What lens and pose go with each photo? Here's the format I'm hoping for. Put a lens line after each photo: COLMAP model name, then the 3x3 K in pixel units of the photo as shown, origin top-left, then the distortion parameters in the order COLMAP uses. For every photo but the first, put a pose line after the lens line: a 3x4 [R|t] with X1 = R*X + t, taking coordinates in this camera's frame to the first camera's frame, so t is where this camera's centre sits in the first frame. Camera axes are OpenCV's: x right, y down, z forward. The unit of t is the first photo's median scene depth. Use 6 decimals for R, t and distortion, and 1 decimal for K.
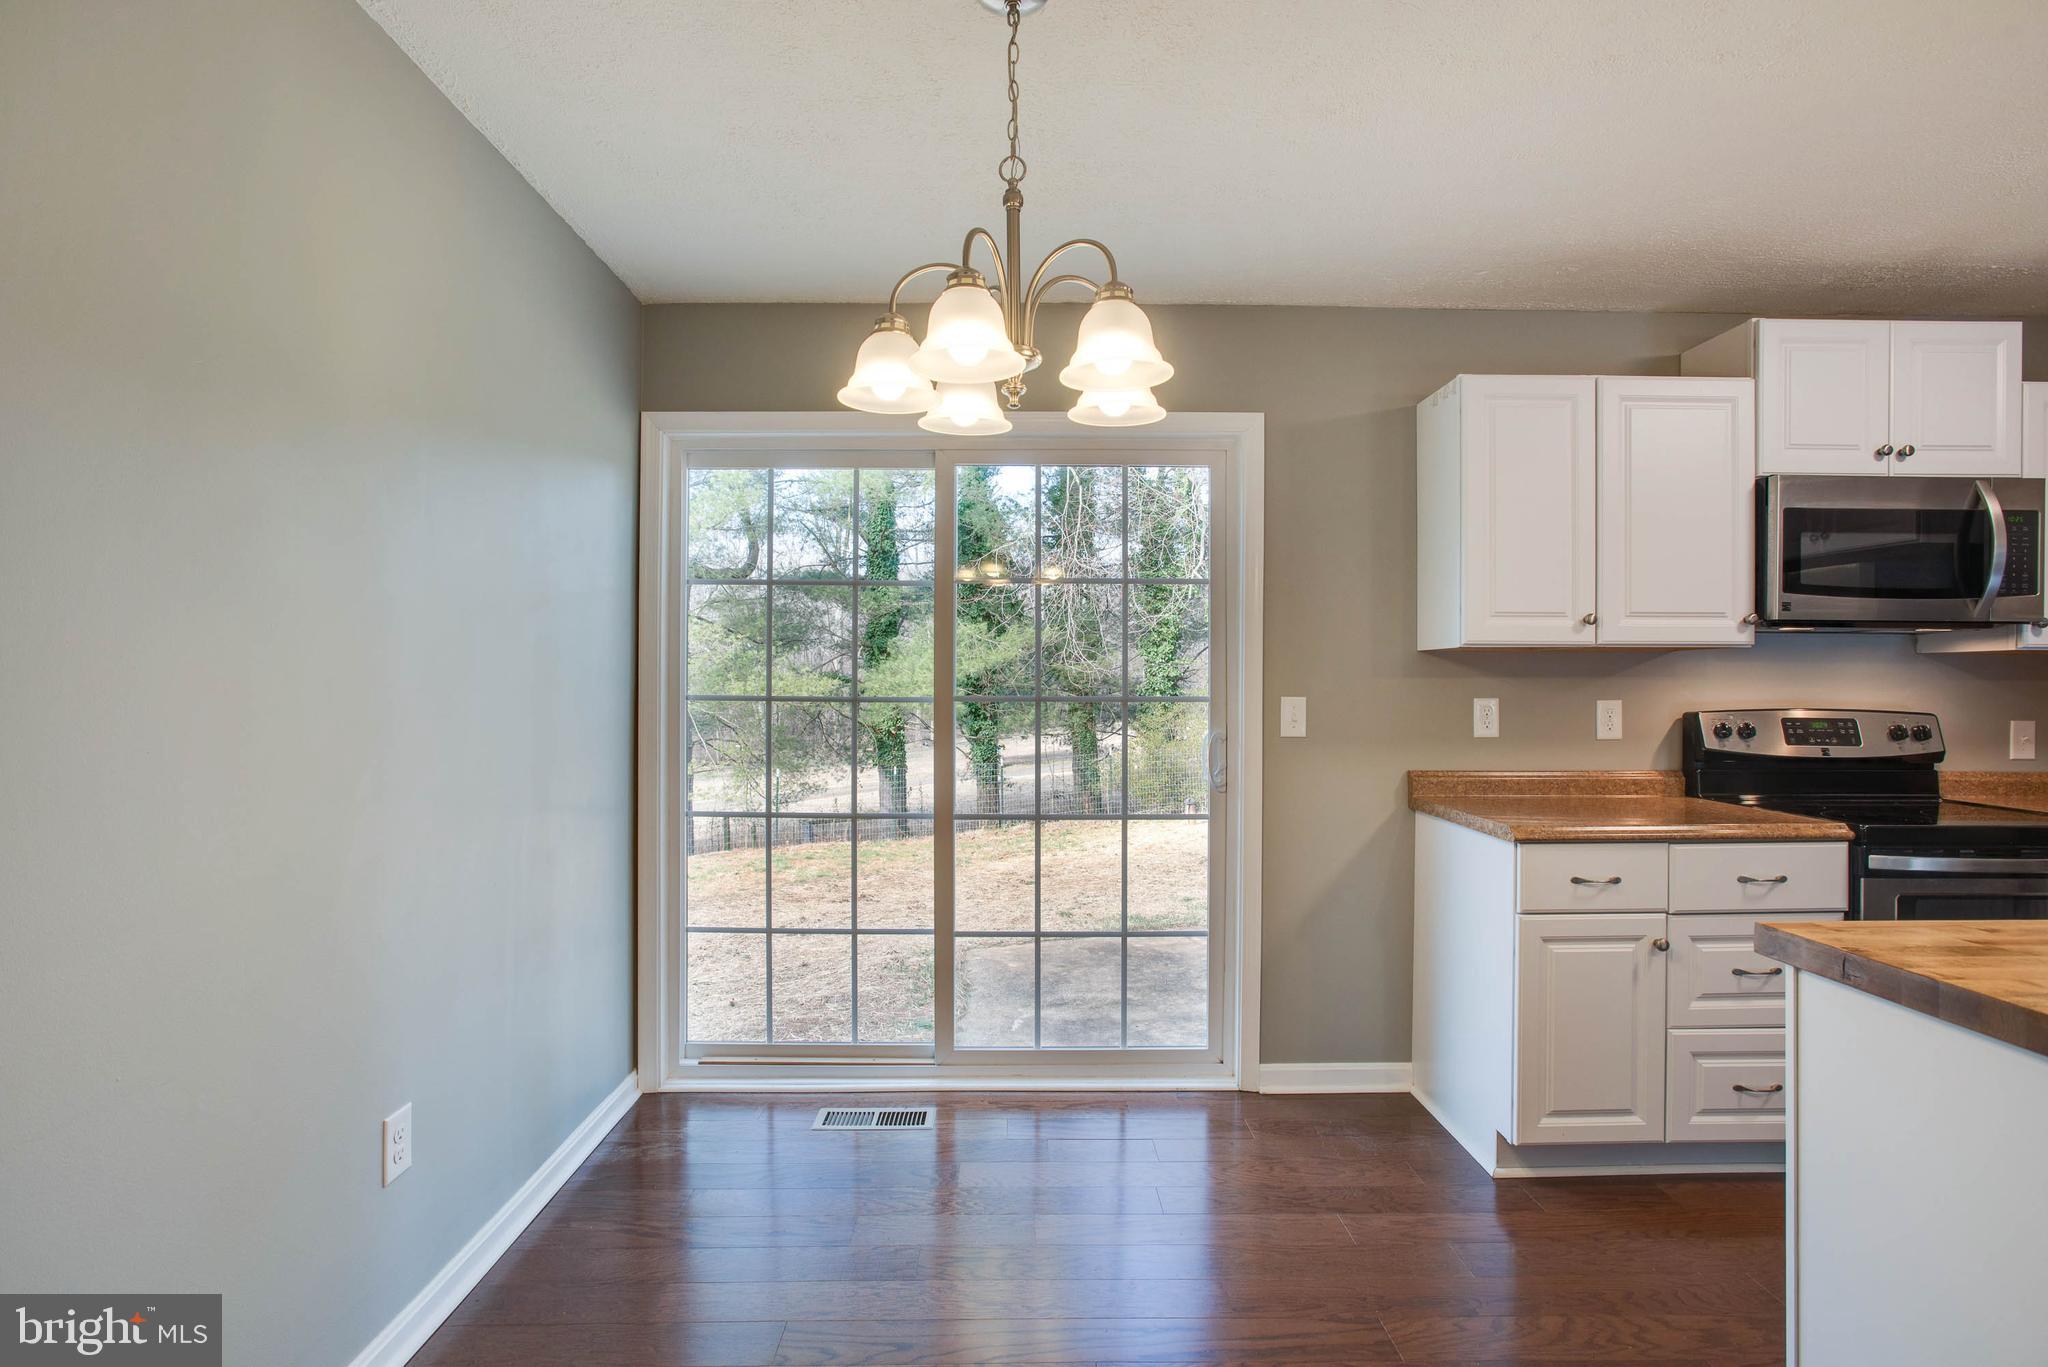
lens RADIAL K [[983.2, 0, 1031.0], [0, 983.2, 685.1], [0, 0, 1]] dist [-0.030744, 0.015197]
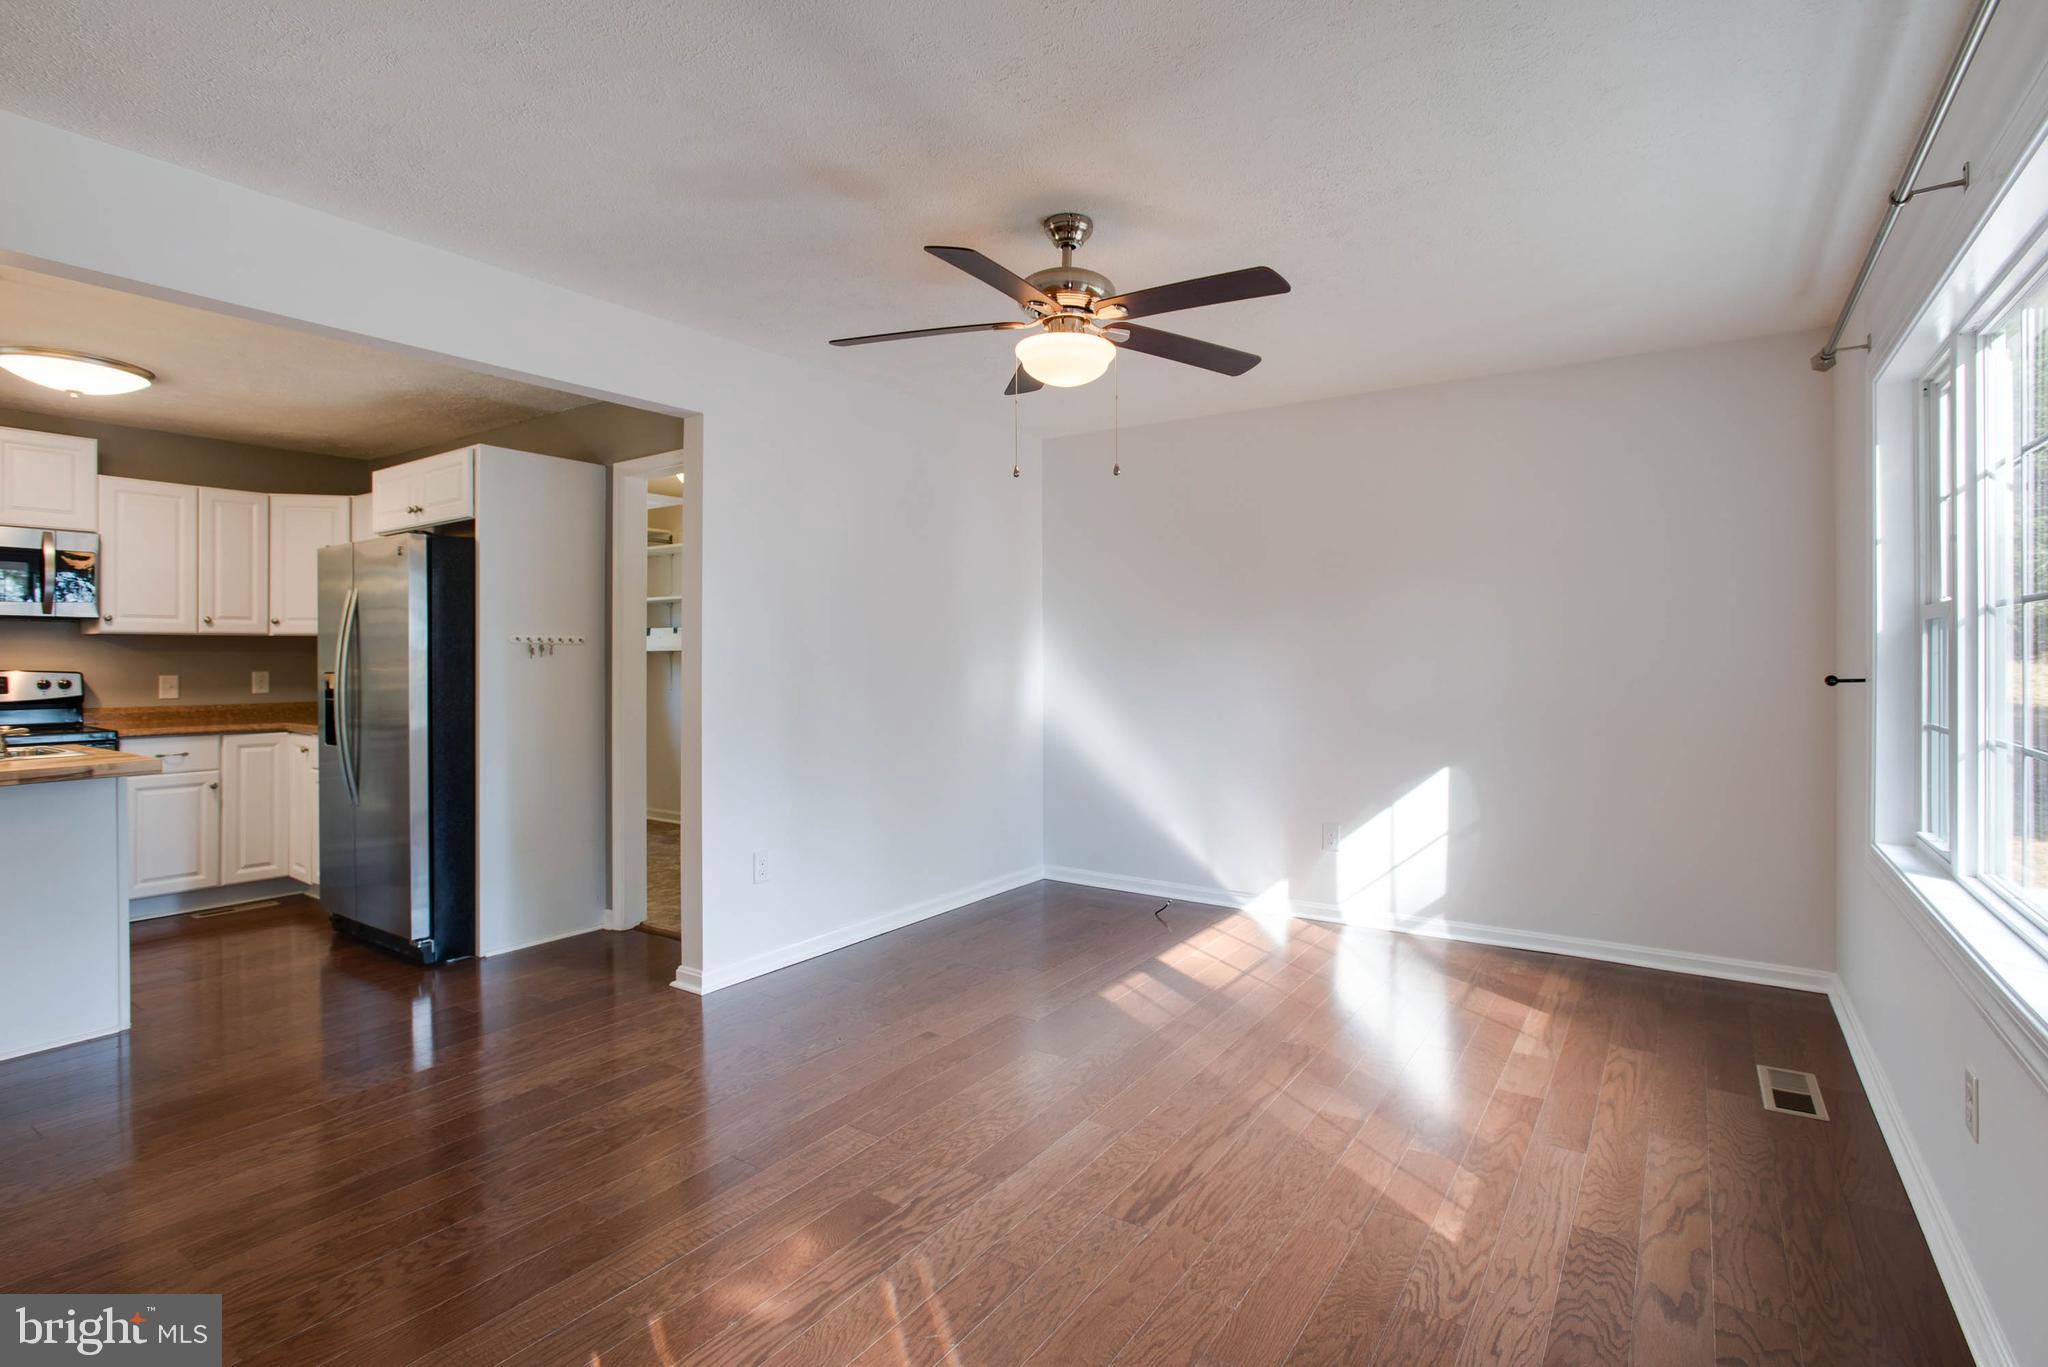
lens RADIAL K [[983.2, 0, 1028.1], [0, 983.2, 664.1], [0, 0, 1]] dist [-0.030744, 0.015197]
pose [[0.580674, -0.011418, 0.814056, 0.588701], [0.005734, 0.999934, 0.009934, 0.010448], [-0.814116, -0.001101, 0.580701, -1.322291]]
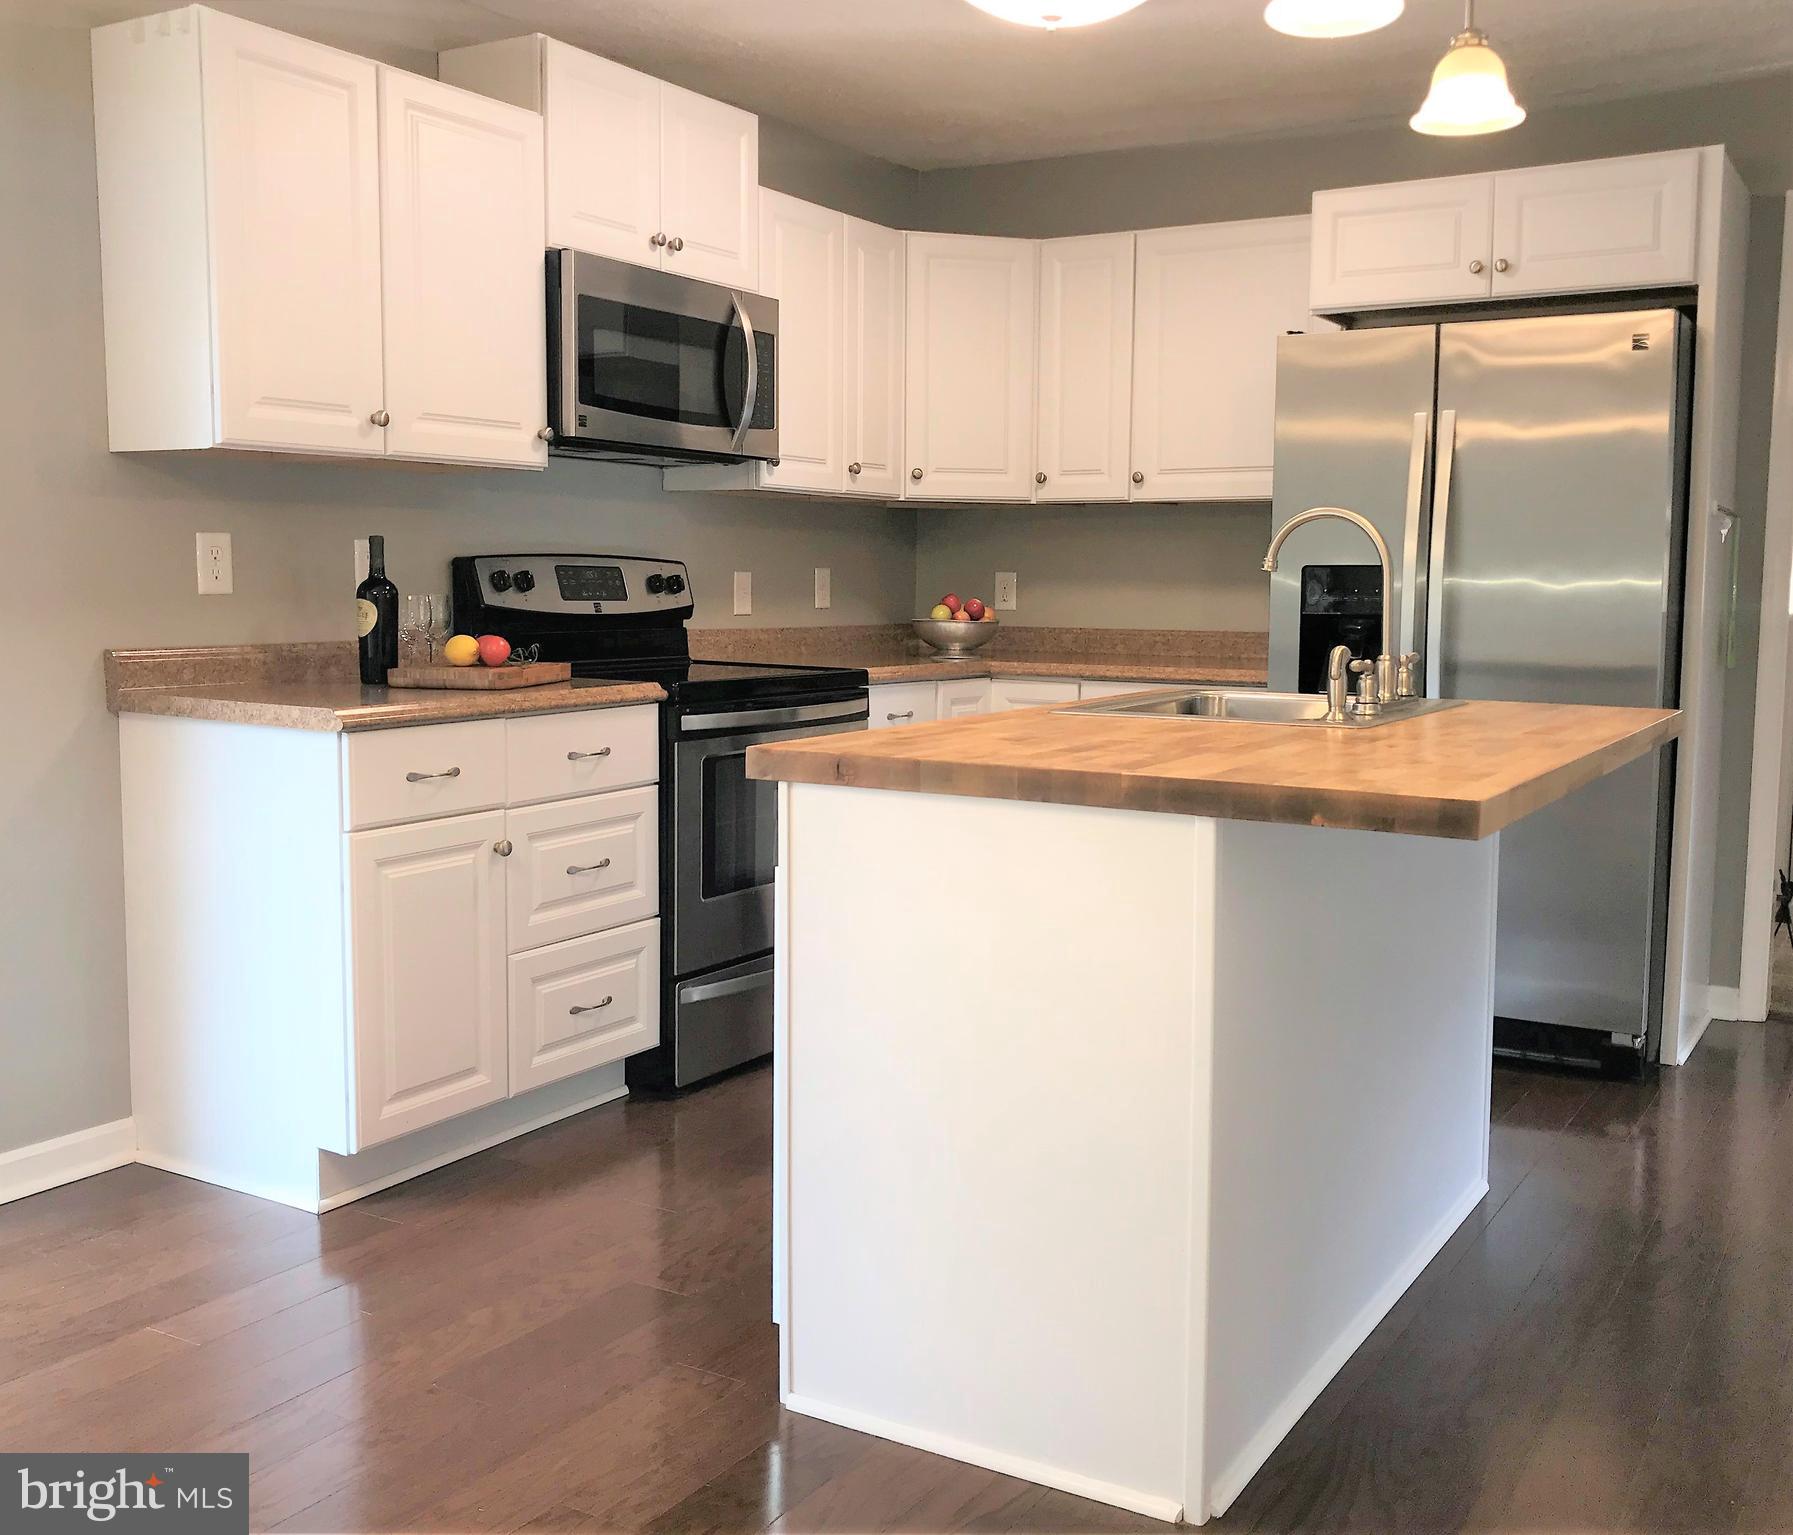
lens RADIAL K [[1753.1, 0, 948.9], [0, 1753.1, 745.6], [0, 0, 1]] dist [0.031467, 0.000000]
pose [[0.524041, -0.082702, 0.847668, -0.305845], [-0.007193, 0.994809, 0.101504, 0.035015], [-0.851663, -0.059289, 0.520726, -0.027340]]
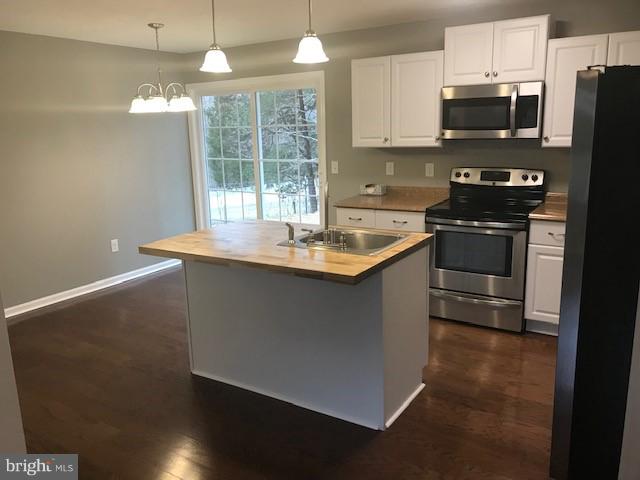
lens RADIAL K [[523.4, 0, 323.0], [0, 523.4, 242.3], [0, 0, 1]] dist [0.024216, -0.002503]
pose [[0.839582, 0.092655, -0.535272, 1.318102], [0.029590, 0.976084, 0.215372, -0.111451], [0.542426, -0.196662, 0.816761, -0.545092]]
